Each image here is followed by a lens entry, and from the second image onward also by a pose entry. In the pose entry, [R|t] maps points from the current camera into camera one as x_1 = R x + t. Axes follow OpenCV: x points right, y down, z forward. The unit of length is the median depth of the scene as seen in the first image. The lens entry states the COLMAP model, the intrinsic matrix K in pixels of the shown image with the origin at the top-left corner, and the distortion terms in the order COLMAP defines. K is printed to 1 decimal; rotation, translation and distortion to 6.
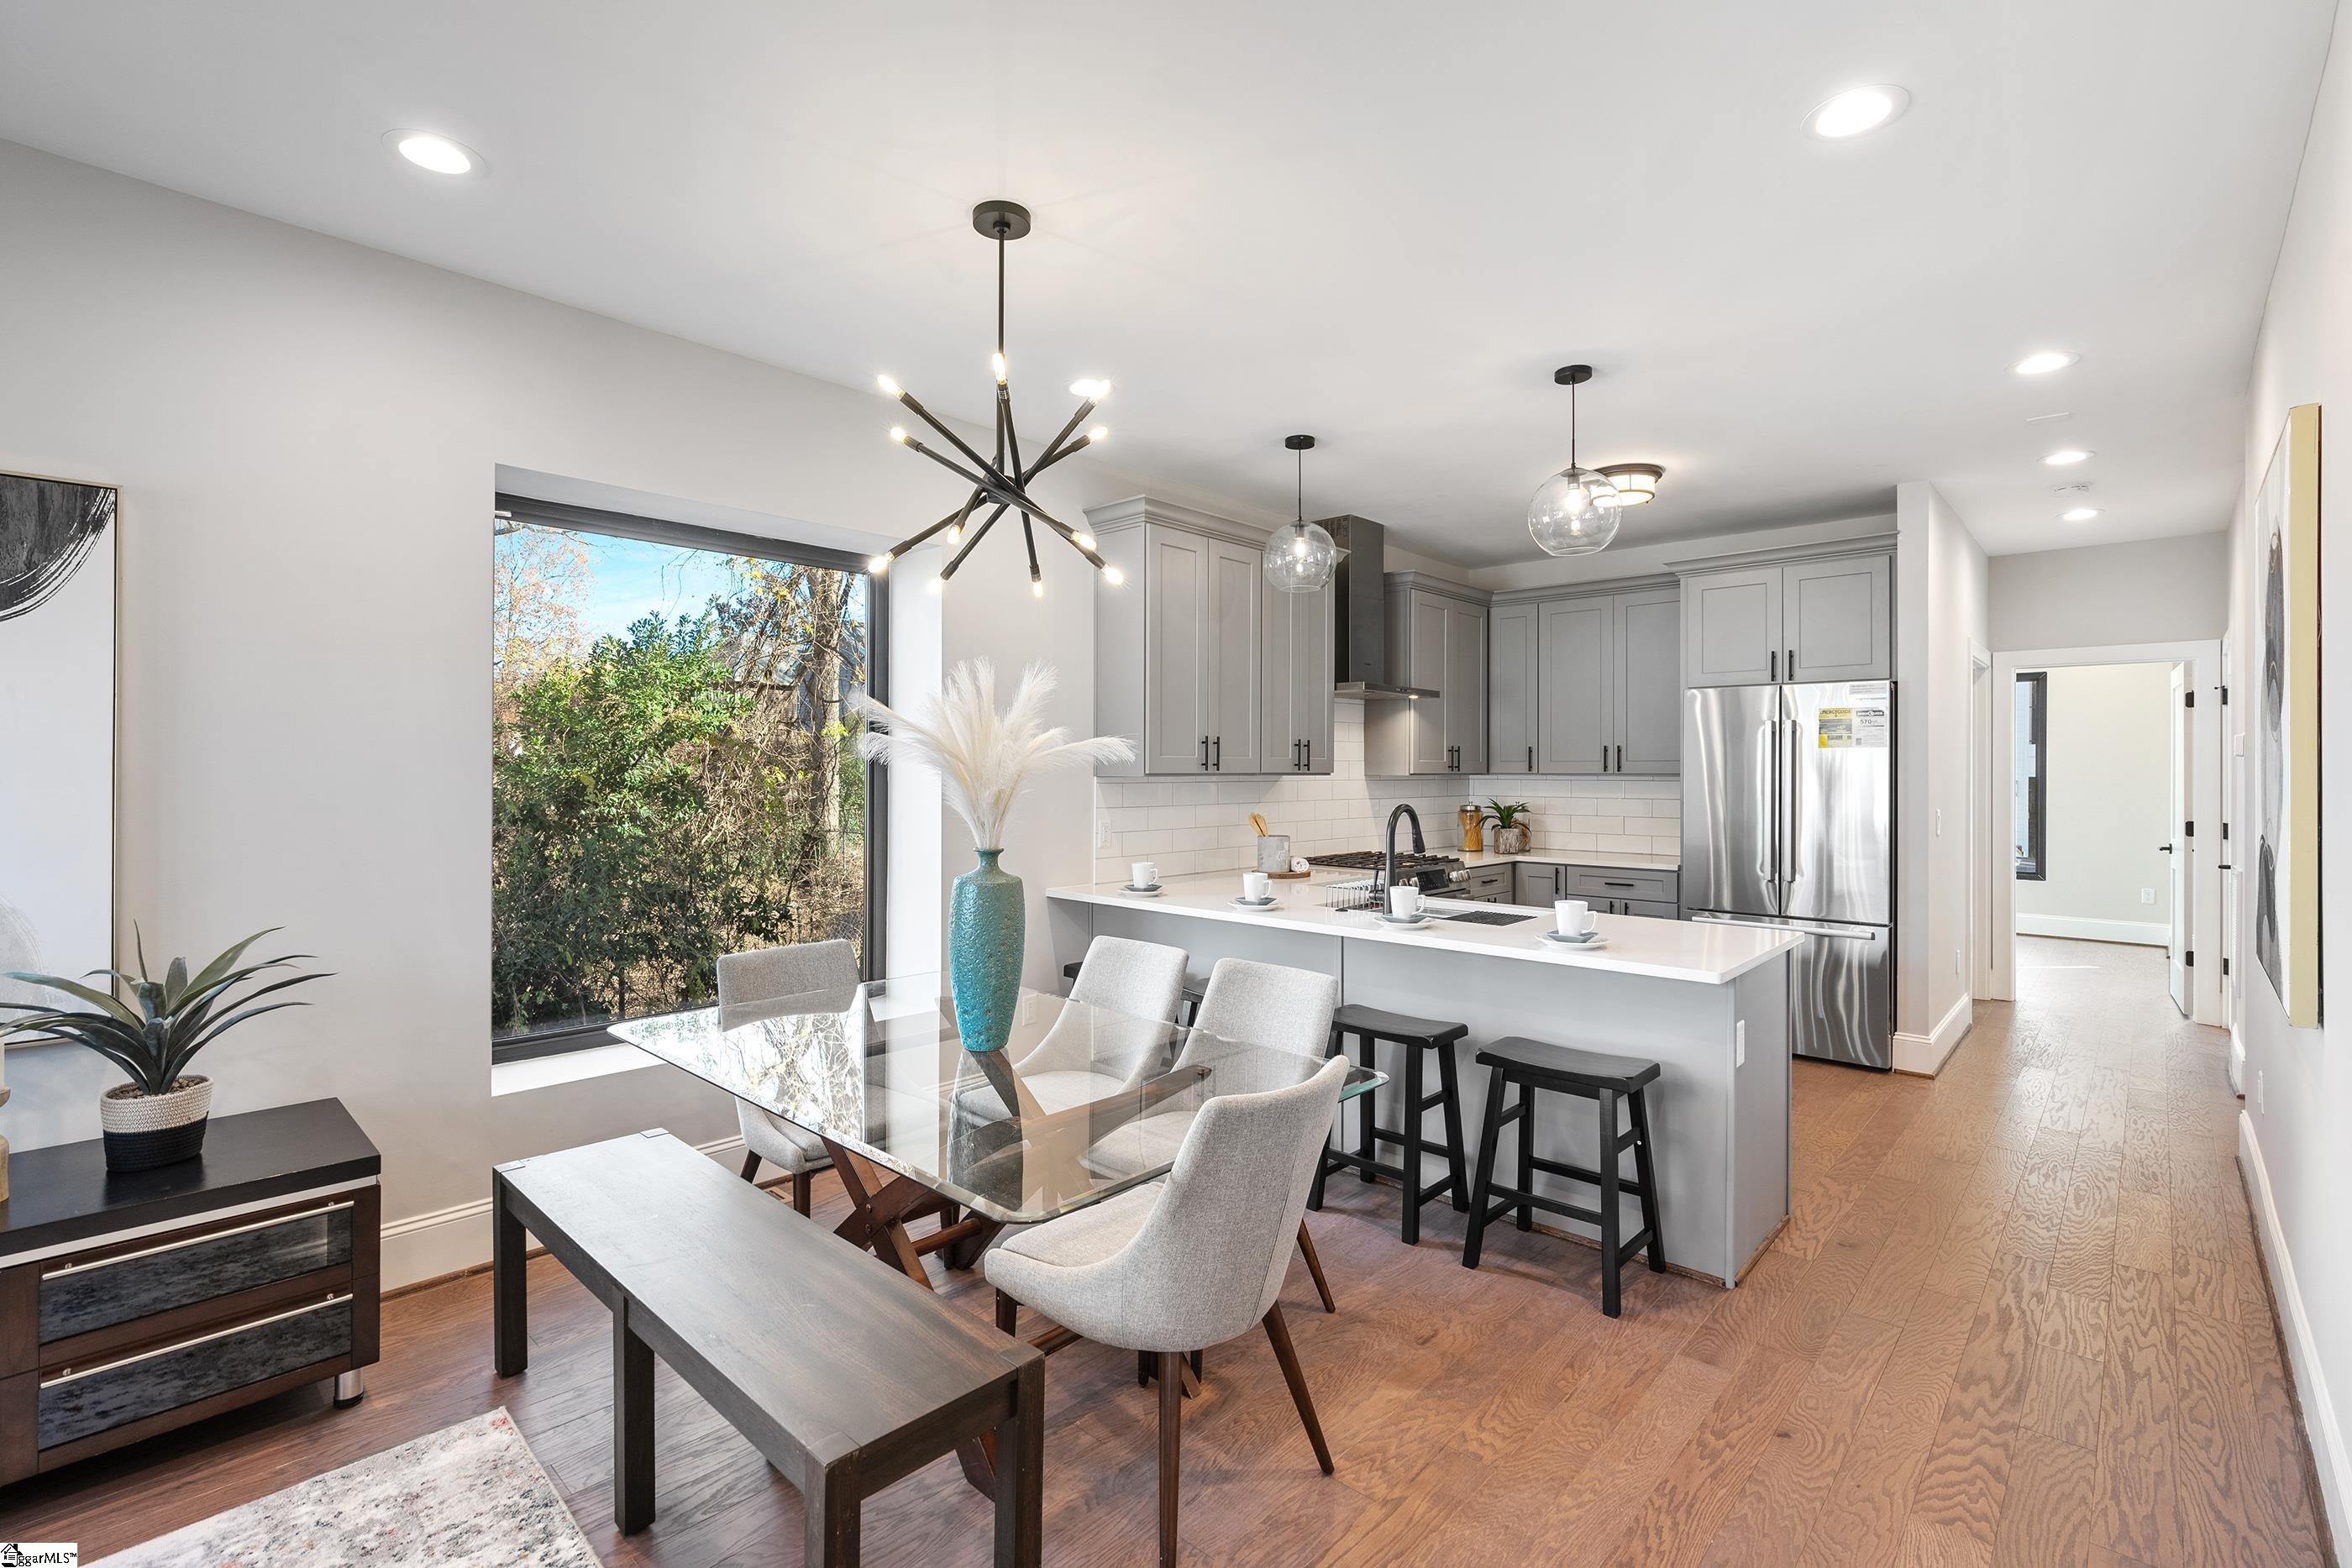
lens RADIAL K [[1056.1, 0, 1168.4], [0, 1056.1, 770.3], [0, 0, 1]] dist [-0.006419, 0.000812]
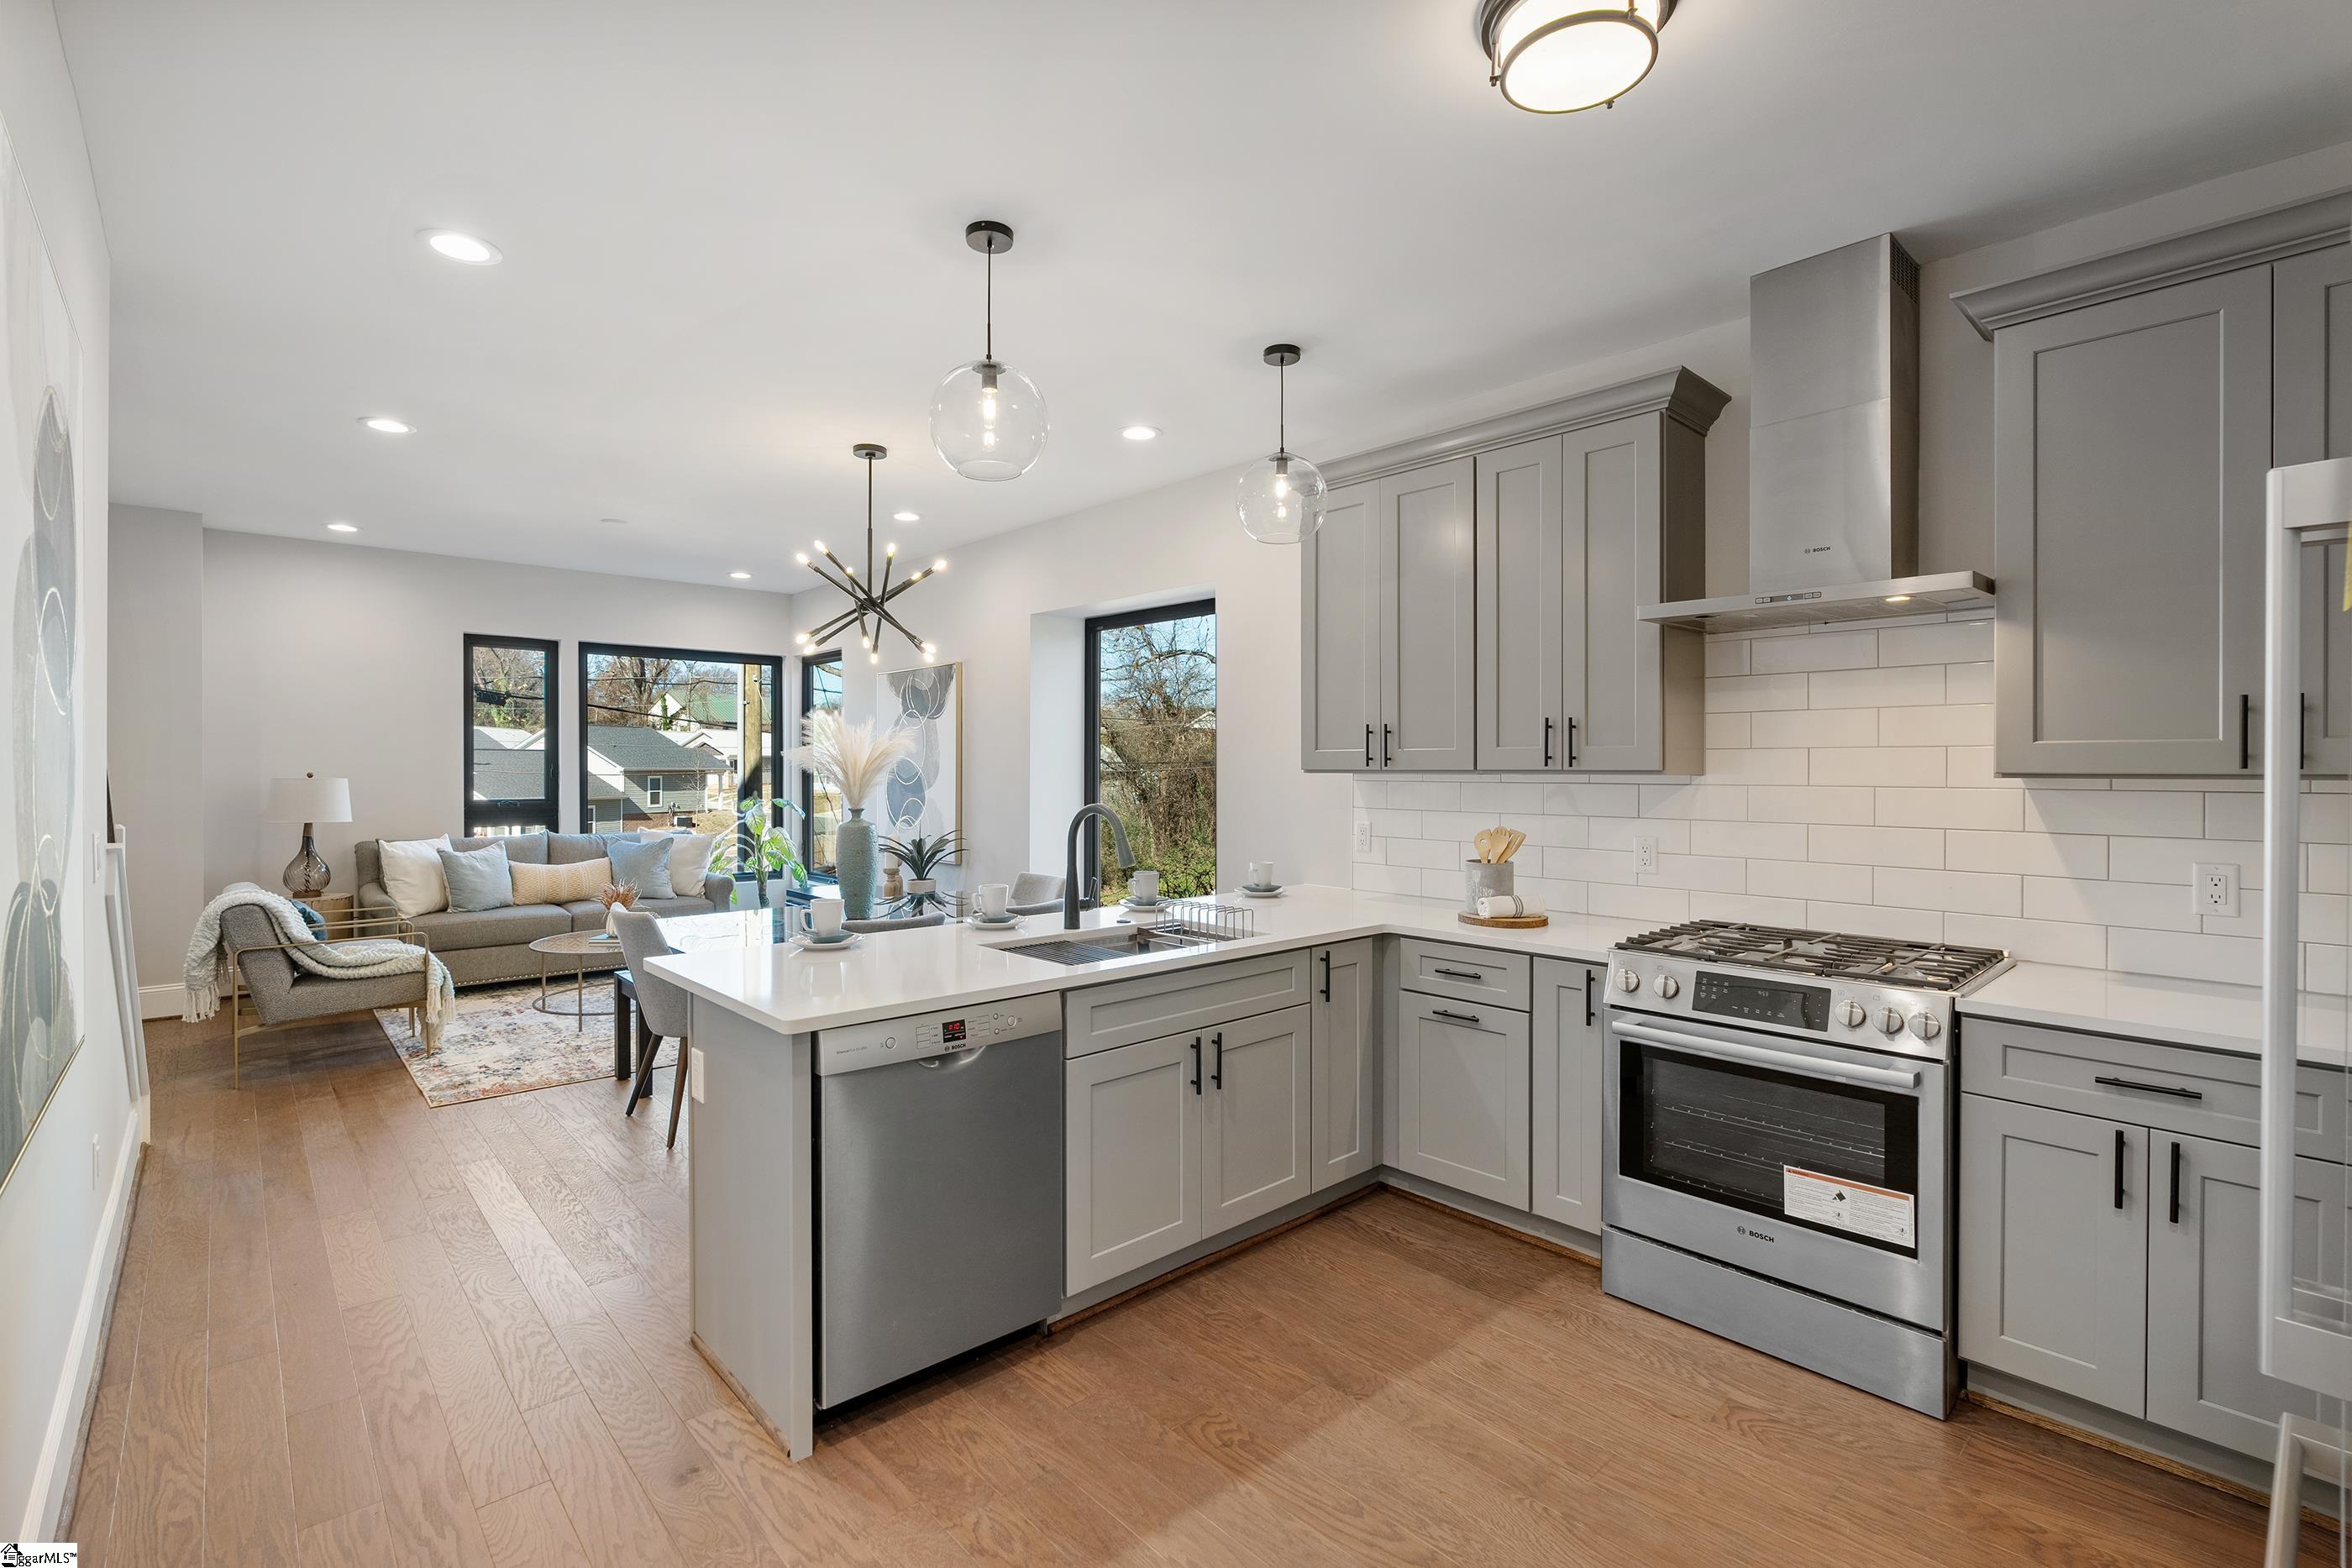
lens RADIAL K [[1056.1, 0, 1168.4], [0, 1056.1, 770.3], [0, 0, 1]] dist [-0.006419, 0.000812]
pose [[-0.081973, -0.000789, -0.996634, 1.067727], [-0.003882, 0.999992, -0.000473, 0.005748], [0.996627, 0.003830, -0.081976, 1.127321]]
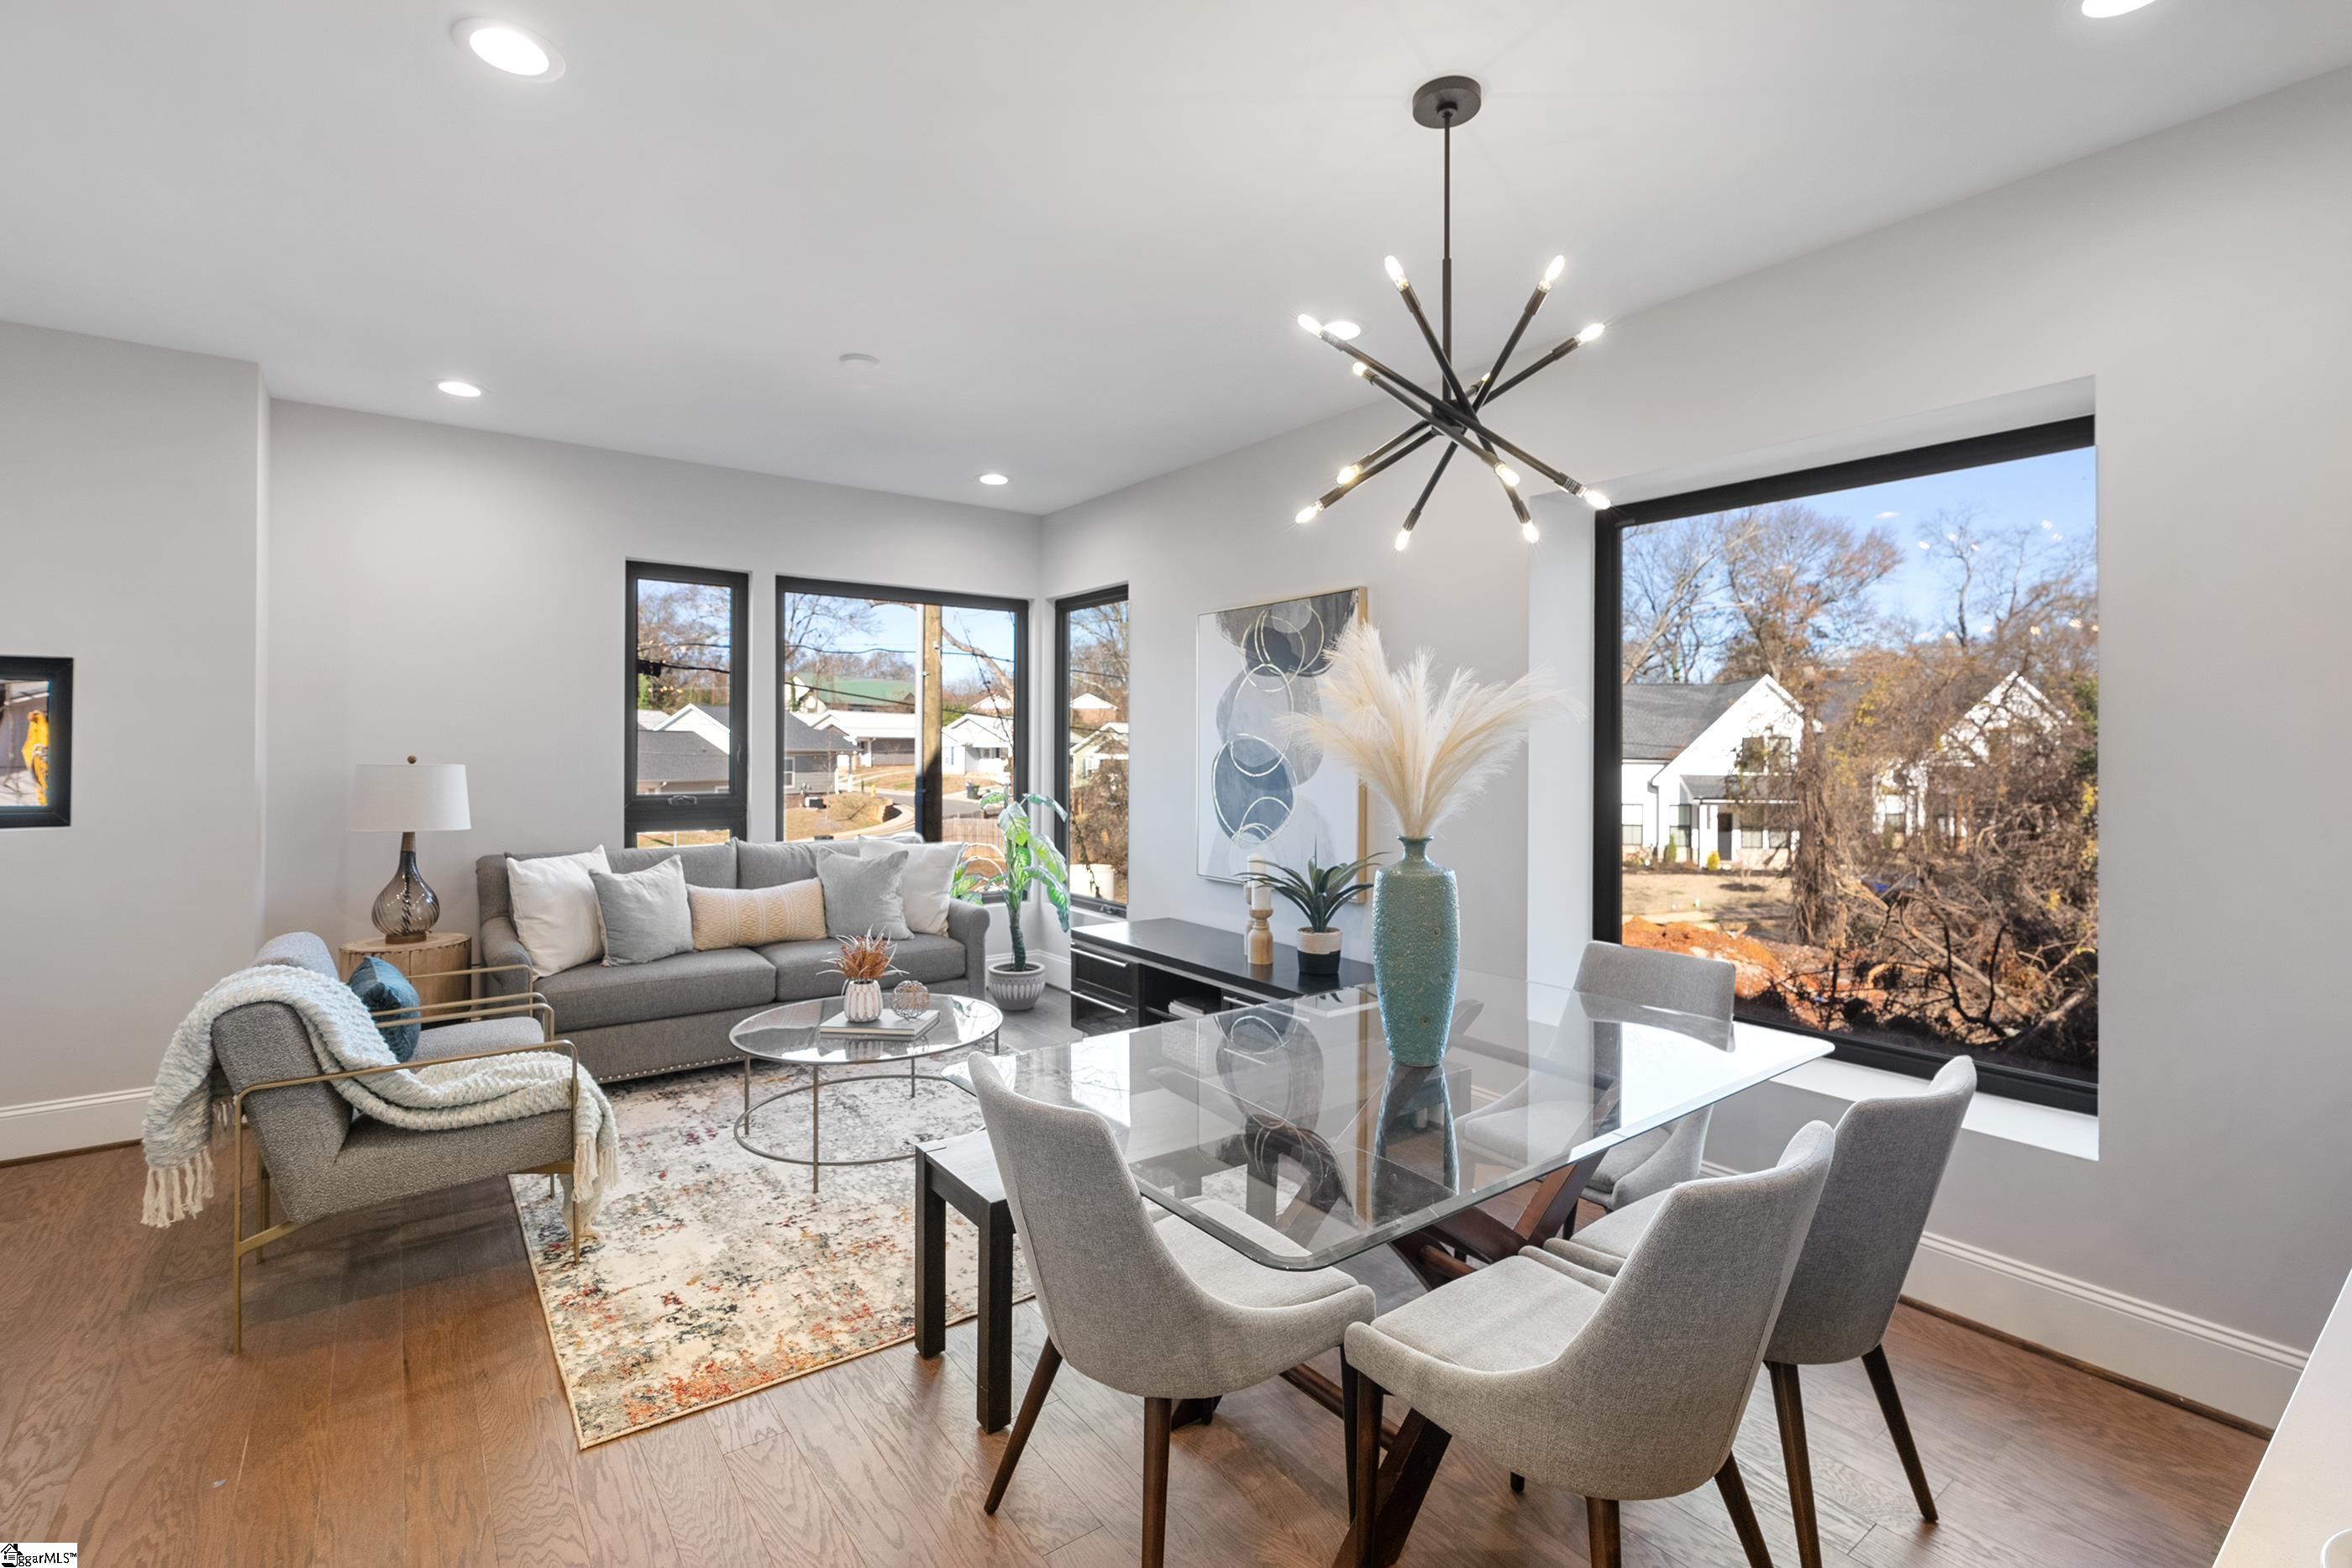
lens RADIAL K [[1067.1, 0, 1178.2], [0, 1067.1, 743.9], [0, 0, 1]] dist [-0.008110, 0.000494]
pose [[-0.177636, -0.009270, -0.984053, 0.497729], [-0.007285, 0.999941, -0.008105, 0.004511], [0.984069, 0.005729, -0.177693, 0.648569]]
